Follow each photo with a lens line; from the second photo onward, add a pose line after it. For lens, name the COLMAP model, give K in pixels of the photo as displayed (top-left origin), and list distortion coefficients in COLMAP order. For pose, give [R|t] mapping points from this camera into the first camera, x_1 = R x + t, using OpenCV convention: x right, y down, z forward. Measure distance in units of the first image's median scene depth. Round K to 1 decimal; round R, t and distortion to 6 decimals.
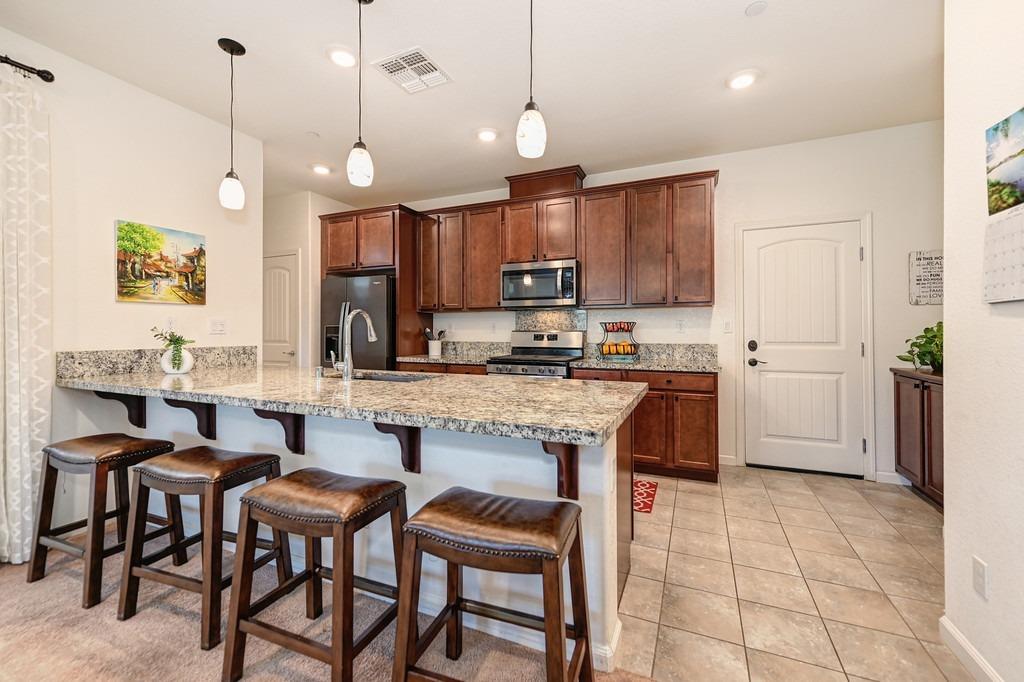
lens RADIAL K [[413.6, 0, 512.3], [0, 413.6, 330.9], [0, 0, 1]] dist [0.004149, -0.000058]
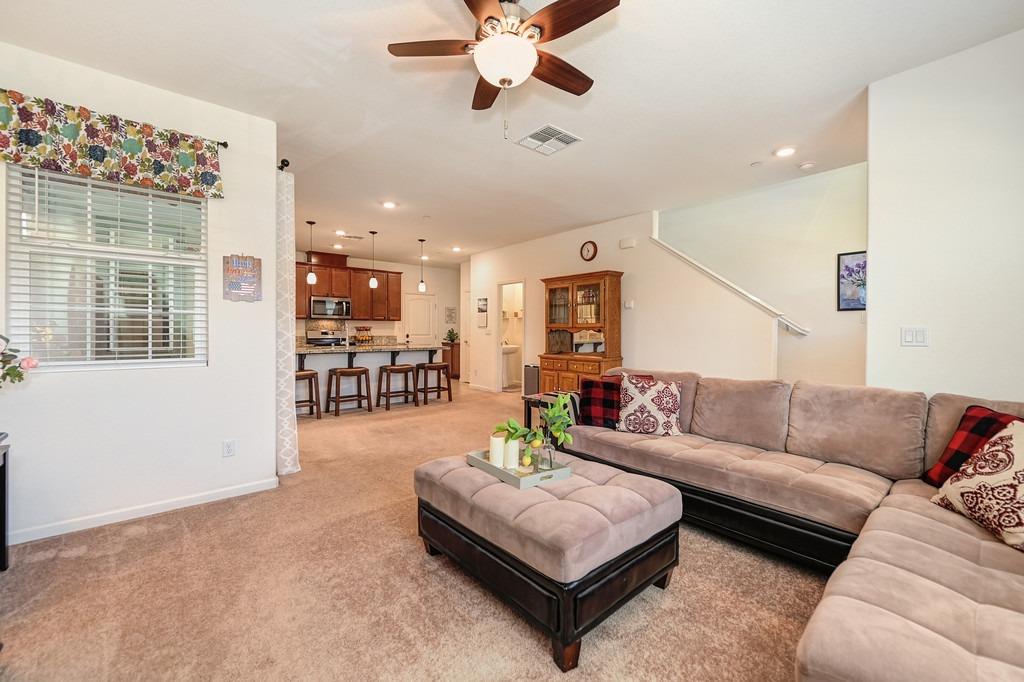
lens RADIAL K [[413.6, 0, 512.3], [0, 413.6, 330.9], [0, 0, 1]] dist [0.004149, -0.000058]
pose [[0.433294, -0.000758, 0.901252, -1.738176], [-0.003617, 0.999990, 0.002579, -0.007478], [-0.901245, -0.004377, 0.433287, -0.890890]]
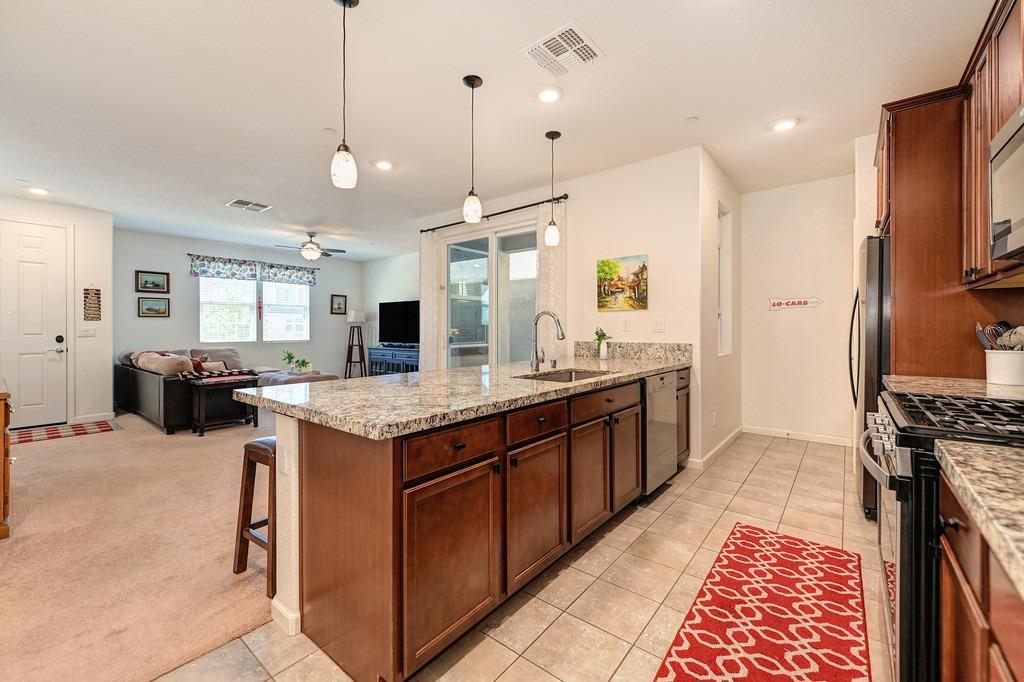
lens RADIAL K [[413.6, 0, 512.3], [0, 413.6, 330.9], [0, 0, 1]] dist [0.004149, -0.000058]
pose [[-0.256773, 0.002950, -0.966467, 0.538224], [0.004295, 0.999989, 0.001911, -0.000724], [0.966462, -0.003660, -0.256782, 0.866003]]
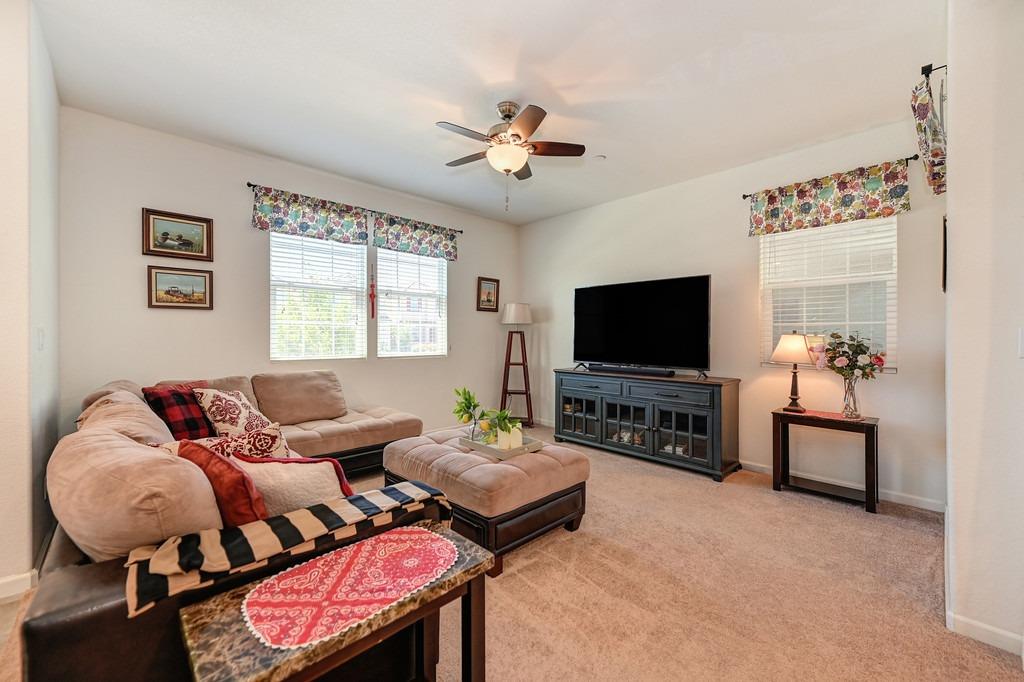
lens RADIAL K [[405.8, 0, 513.9], [0, 405.8, 340.6], [0, 0, 1]] dist [0.002809, 0.000188]
pose [[-0.378160, 0.006515, -0.925717, -0.400301], [-0.002147, 0.999966, 0.007914, -0.006334], [0.925738, 0.004980, -0.378133, -0.281918]]
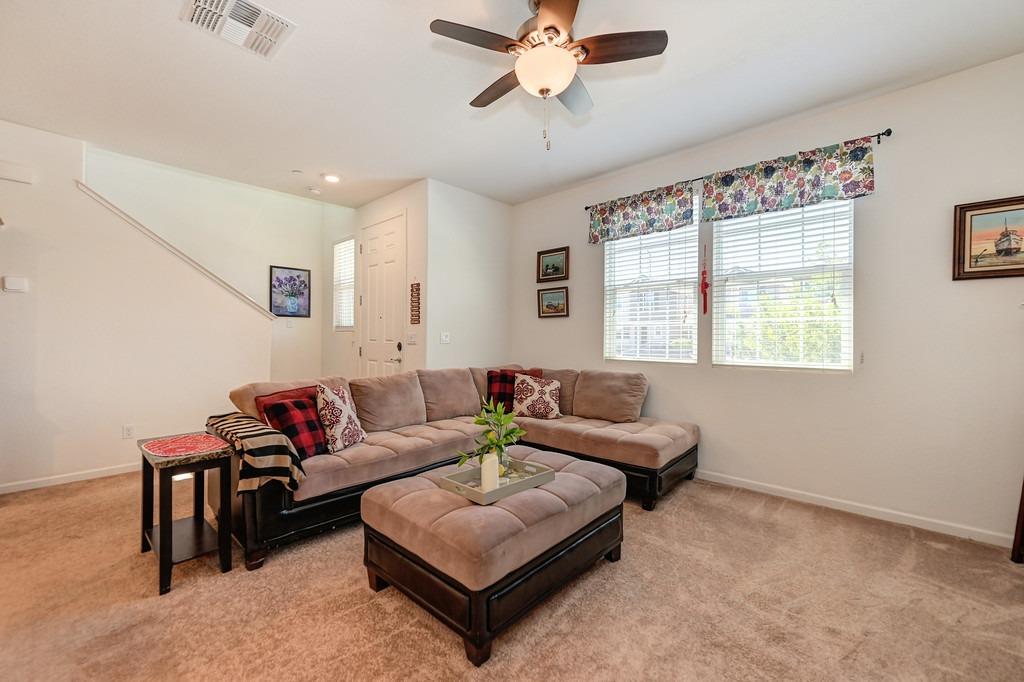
lens RADIAL K [[413.6, 0, 512.3], [0, 413.6, 330.9], [0, 0, 1]] dist [0.004149, -0.000058]
pose [[-0.944281, -0.001076, 0.329139, -1.328744], [-0.008993, 0.999706, -0.022532, 0.003482], [-0.329018, -0.024236, -0.944013, -0.057356]]
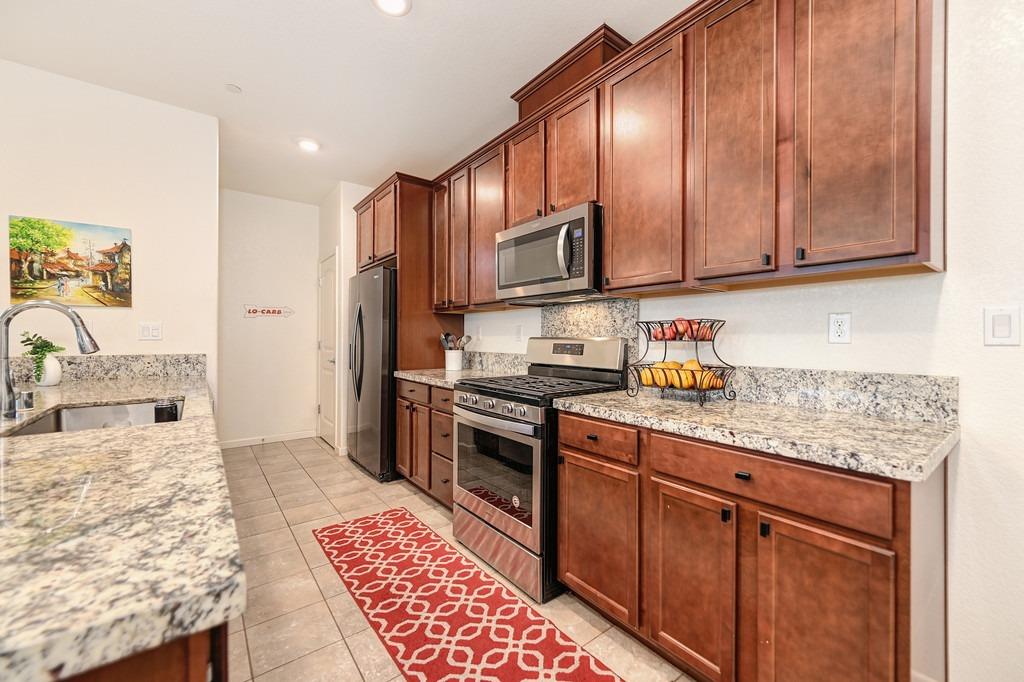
lens RADIAL K [[405.8, 0, 513.9], [0, 405.8, 340.6], [0, 0, 1]] dist [0.002809, 0.000188]
pose [[0.879439, 0.006727, -0.475964, 0.368557], [-0.003310, 0.999962, 0.008016, -0.000701], [0.476000, -0.005474, 0.879428, 0.583193]]
